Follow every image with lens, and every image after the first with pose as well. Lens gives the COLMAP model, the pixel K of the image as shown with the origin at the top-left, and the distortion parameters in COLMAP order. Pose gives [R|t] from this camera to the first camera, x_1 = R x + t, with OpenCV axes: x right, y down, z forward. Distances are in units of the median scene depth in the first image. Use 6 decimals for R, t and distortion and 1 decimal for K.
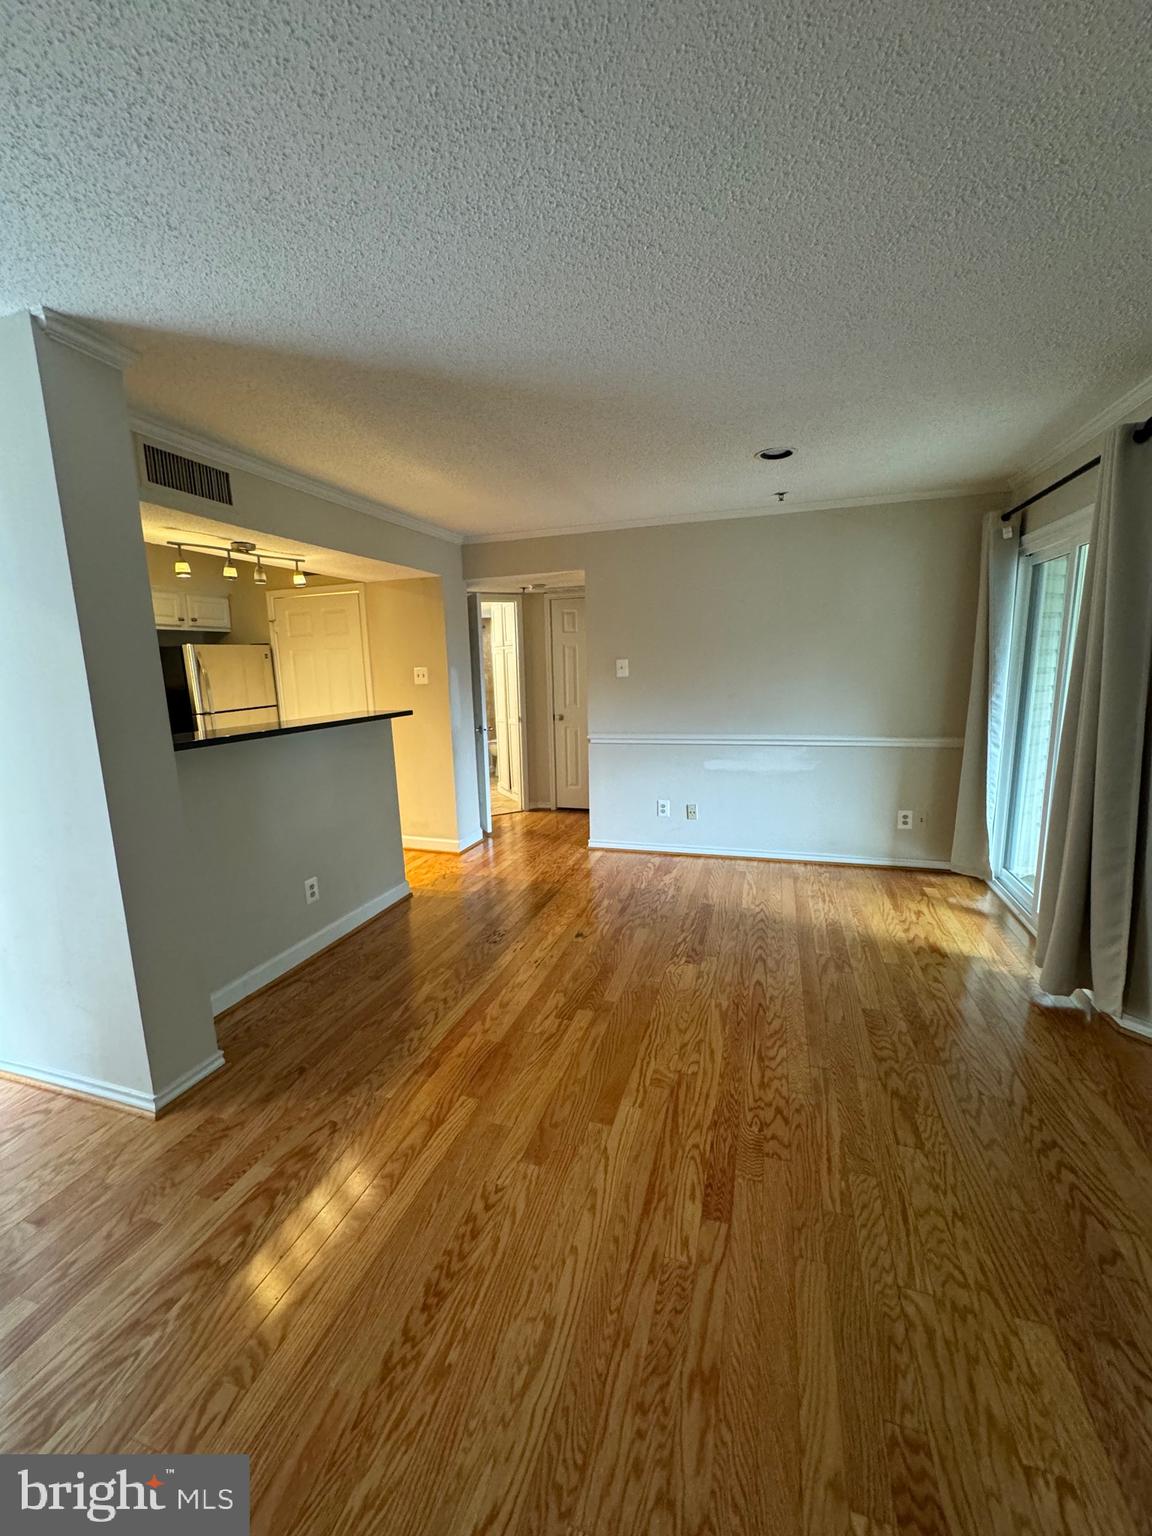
lens RADIAL K [[611.9, 0, 579.1], [0, 611.9, 769.2], [0, 0, 1]] dist [-0.001294, 0.000398]
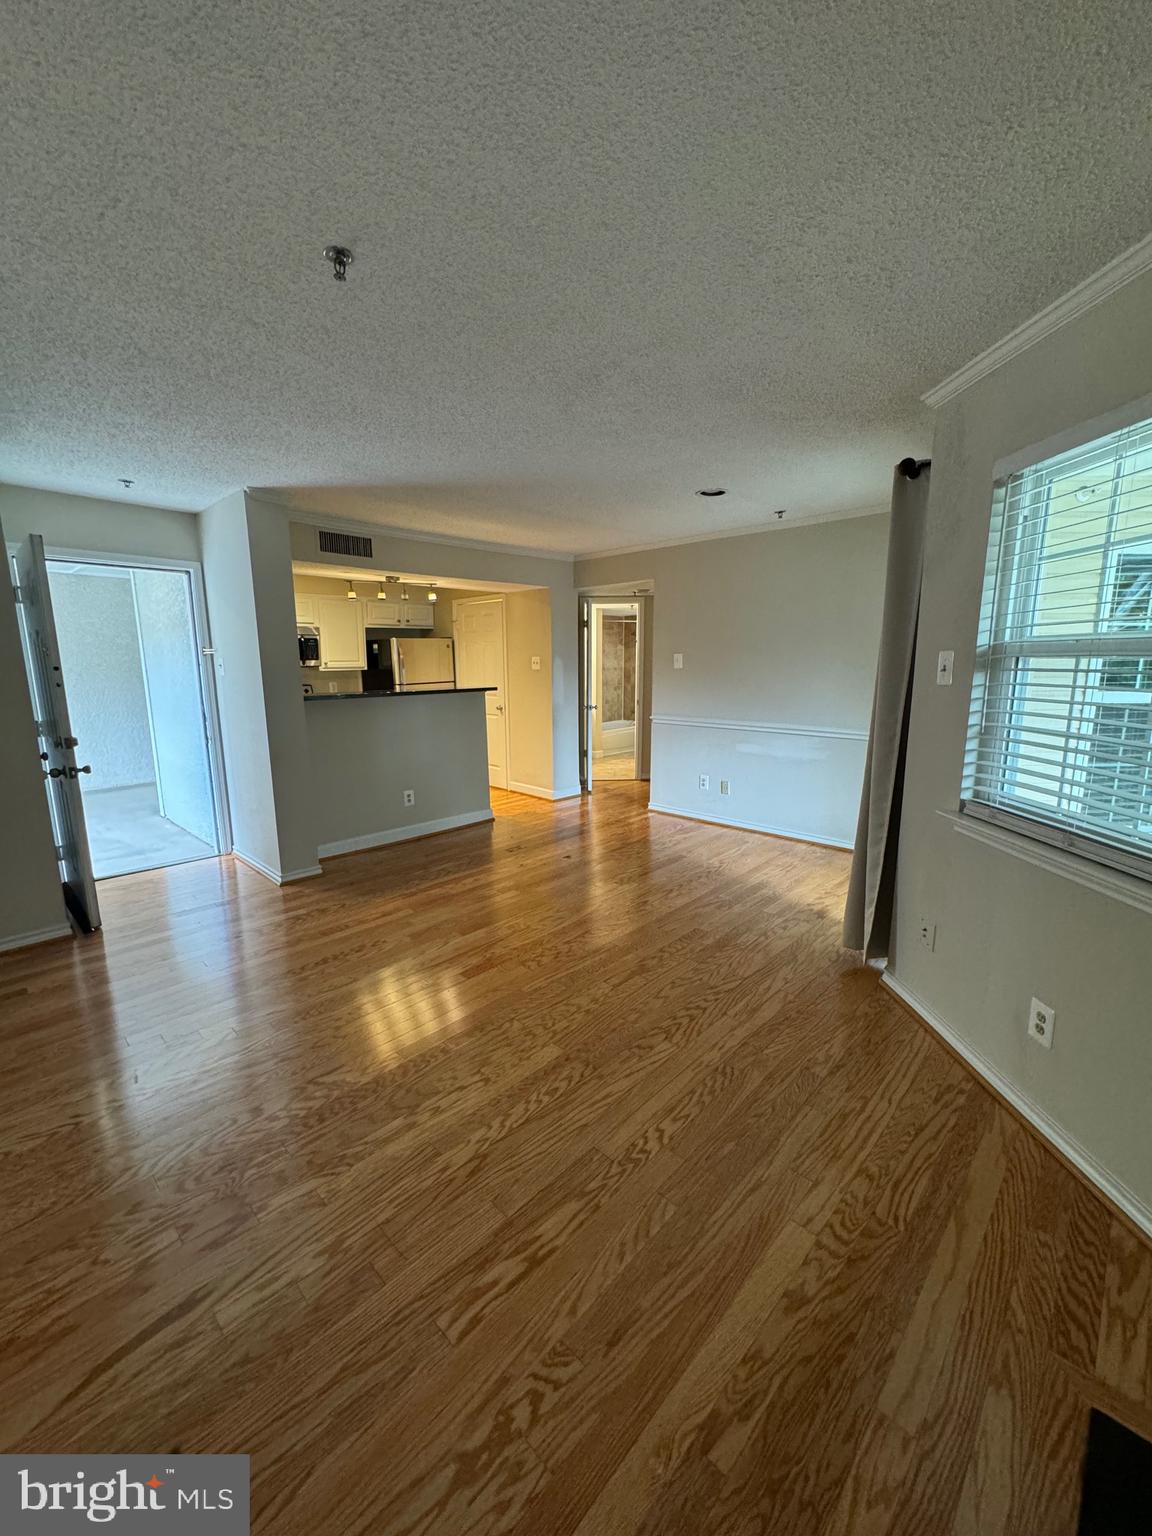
lens RADIAL K [[611.9, 0, 579.1], [0, 611.9, 769.2], [0, 0, 1]] dist [-0.001294, 0.000398]
pose [[0.897070, 0.100509, -0.430306, 0.629321], [-0.092560, 0.994926, 0.039427, 0.022496], [0.432086, 0.004461, 0.901822, -0.230134]]
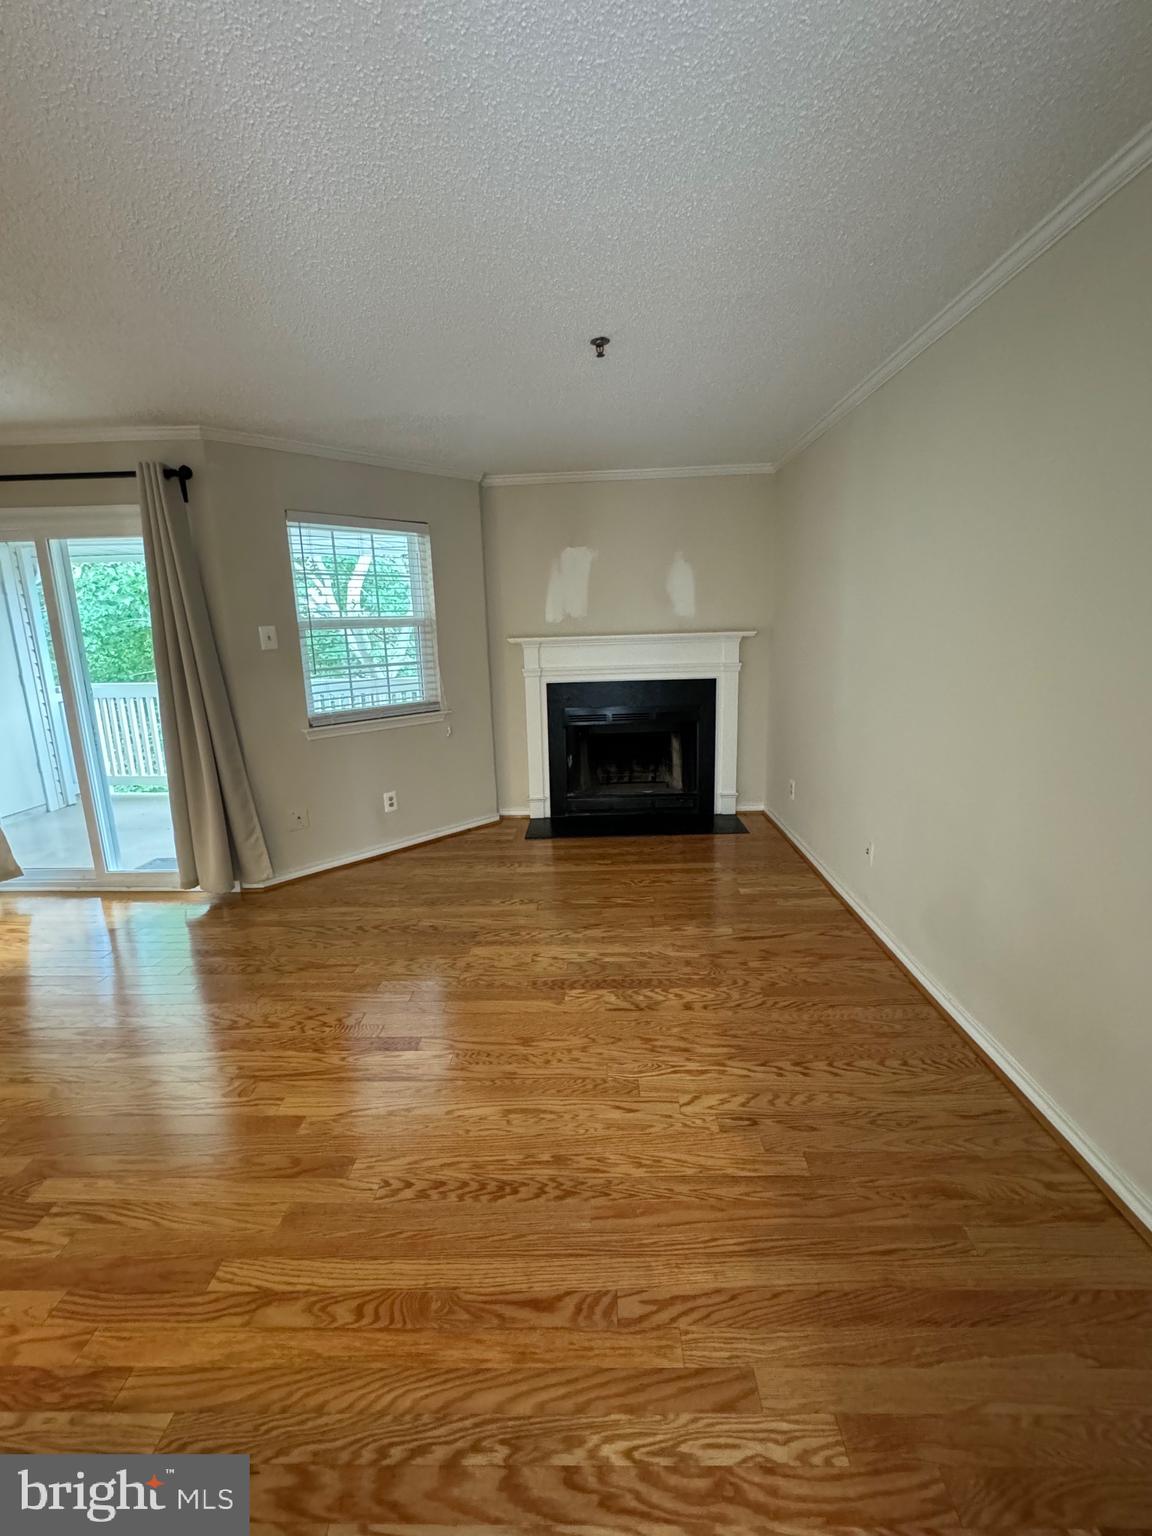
lens RADIAL K [[658.8, 0, 576.0], [0, 658.8, 768.0], [0, 0, 1]] dist [-0.002021, -0.000244]
pose [[-0.275826, -0.168016, 0.946409, -0.583316], [0.194672, 0.954436, 0.226177, -0.048655], [-0.941288, 0.246624, -0.230550, 0.443613]]
